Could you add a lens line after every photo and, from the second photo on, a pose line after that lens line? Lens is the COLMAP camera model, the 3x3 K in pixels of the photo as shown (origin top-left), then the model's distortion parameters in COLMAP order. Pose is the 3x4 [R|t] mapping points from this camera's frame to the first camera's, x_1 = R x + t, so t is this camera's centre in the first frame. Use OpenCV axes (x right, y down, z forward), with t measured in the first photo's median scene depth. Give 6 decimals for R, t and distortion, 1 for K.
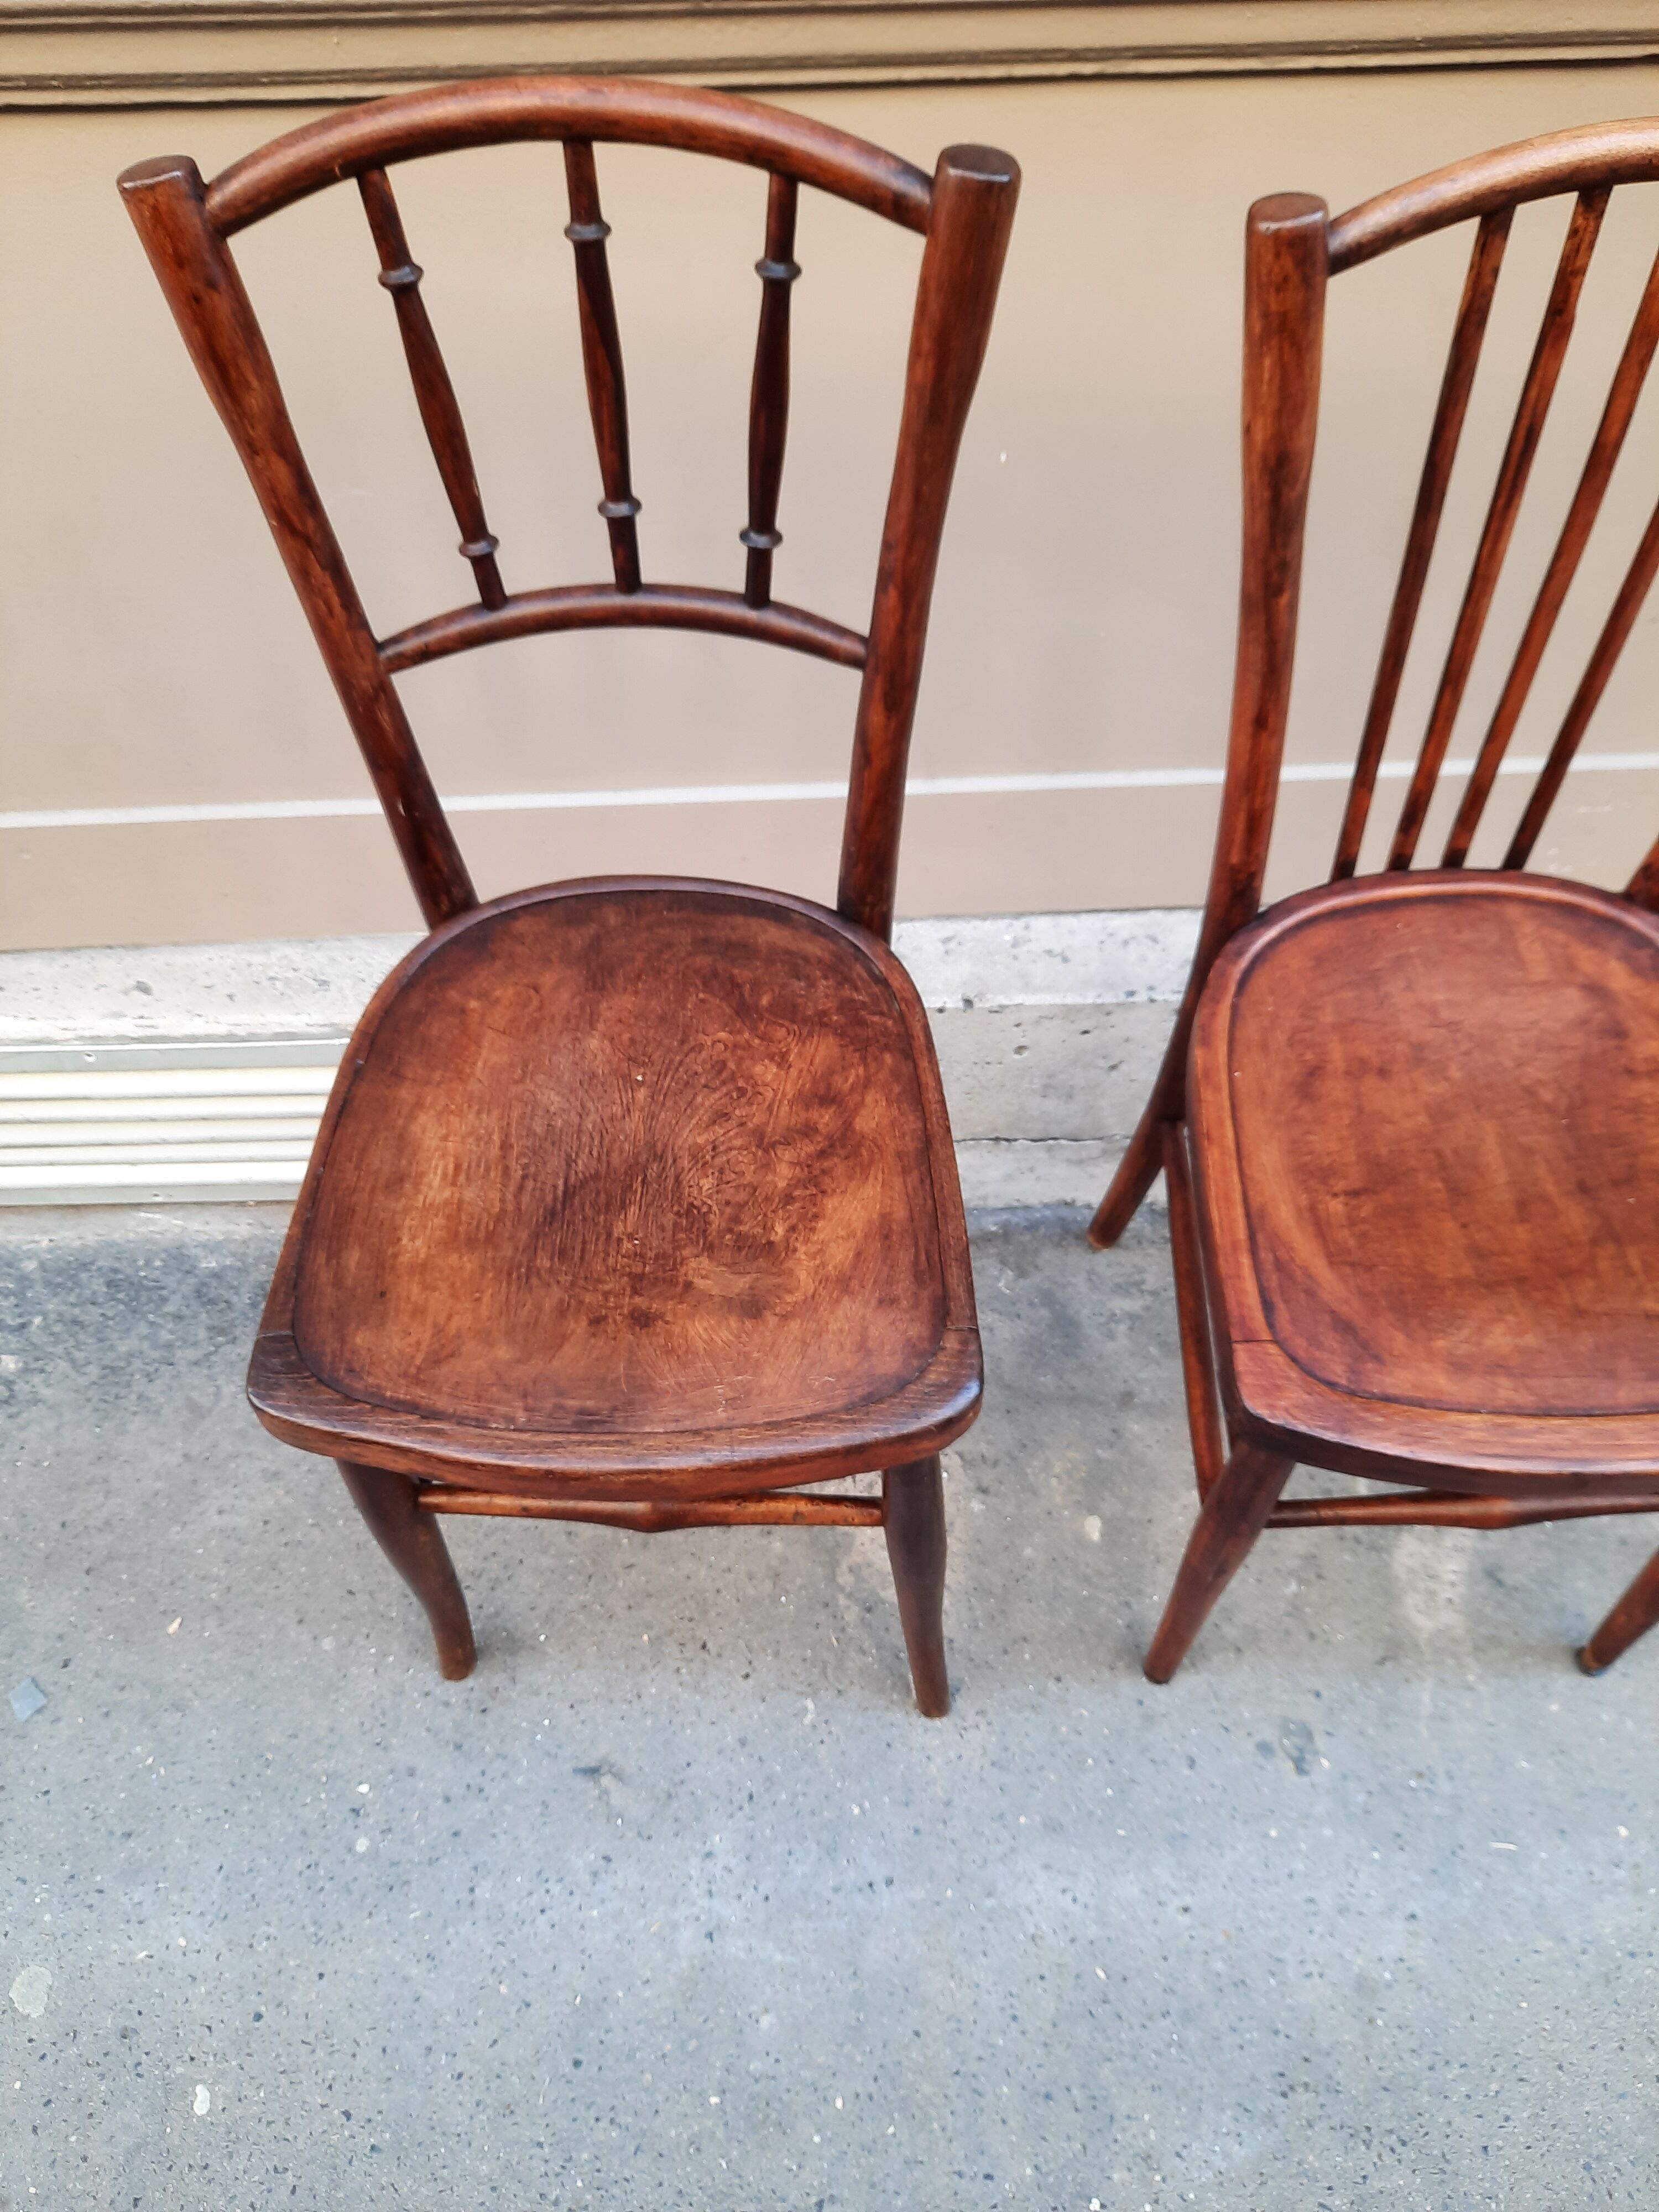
lens RADIAL K [[1623.4, 0, 825.2], [0, 1623.4, 1098.3], [0, 0, 1]] dist [0.032672, -0.049830]
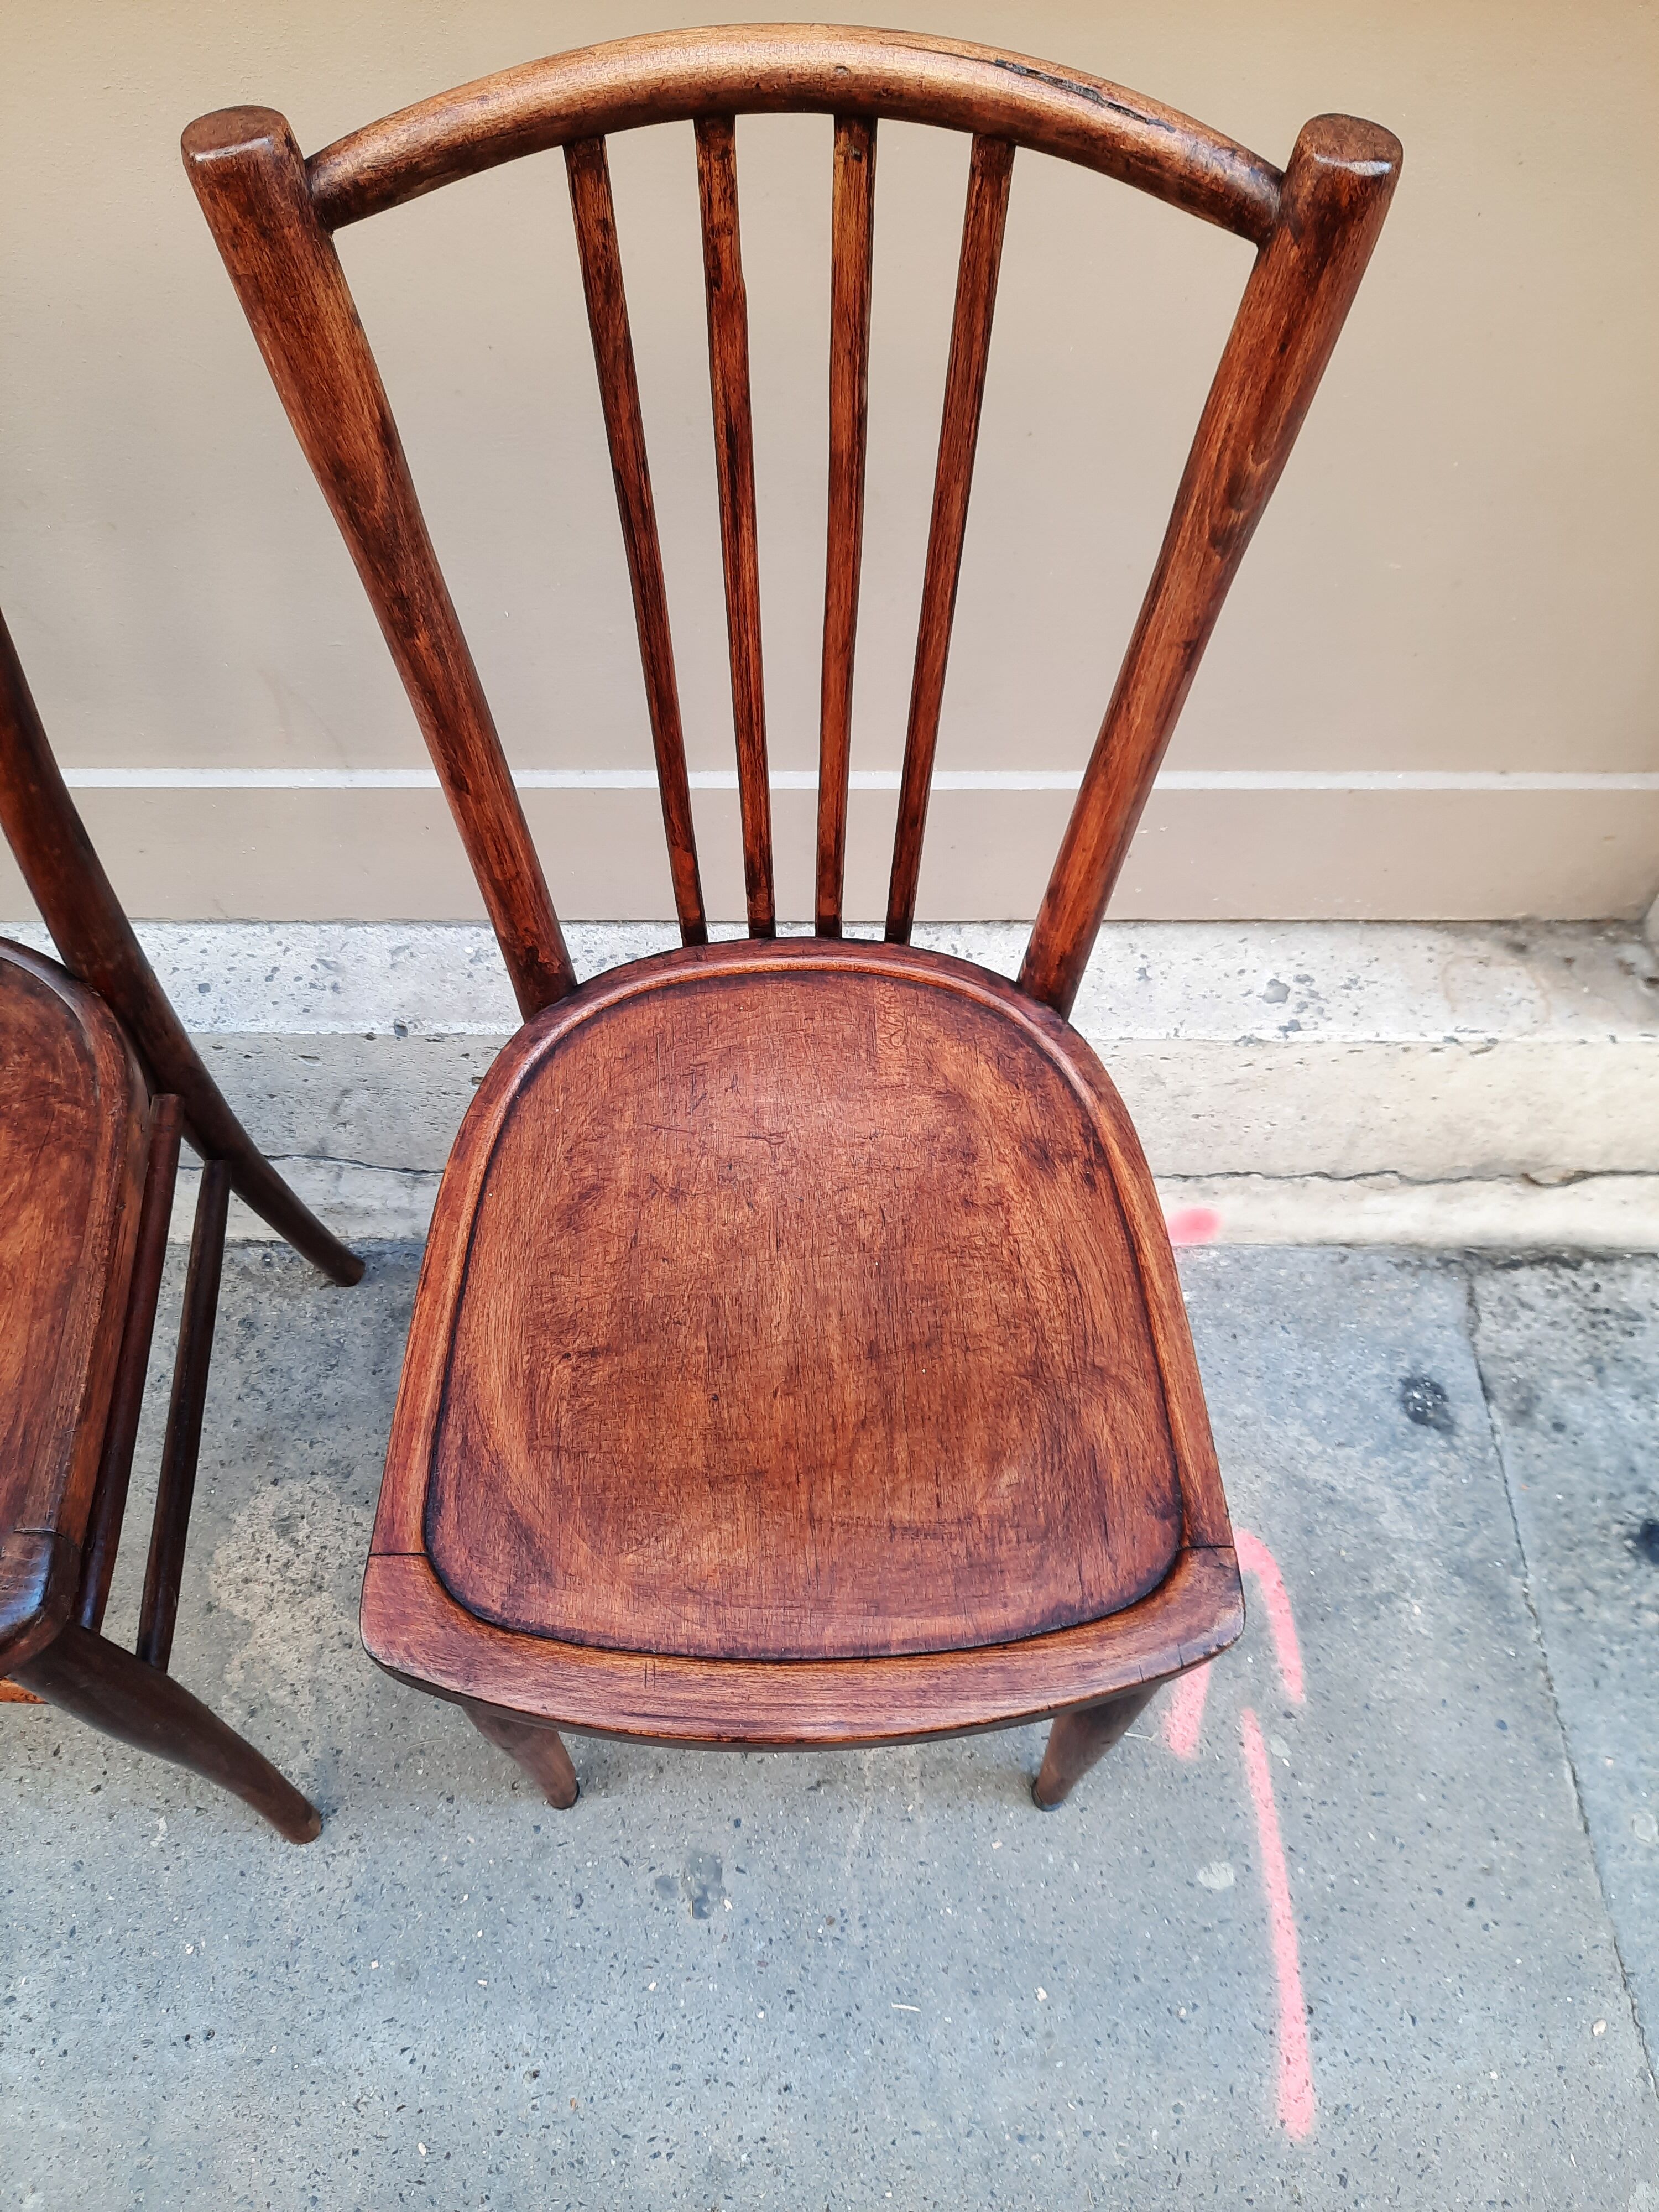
lens RADIAL K [[1614.1, 0, 826.2], [0, 1614.1, 1095.6], [0, 0, 1]] dist [0.038358, -0.047334]
pose [[0.999224, 0.034352, 0.019262, 0.366211], [-0.035819, 0.996001, 0.081848, -0.125160], [-0.016374, -0.082474, 0.996459, 0.159938]]
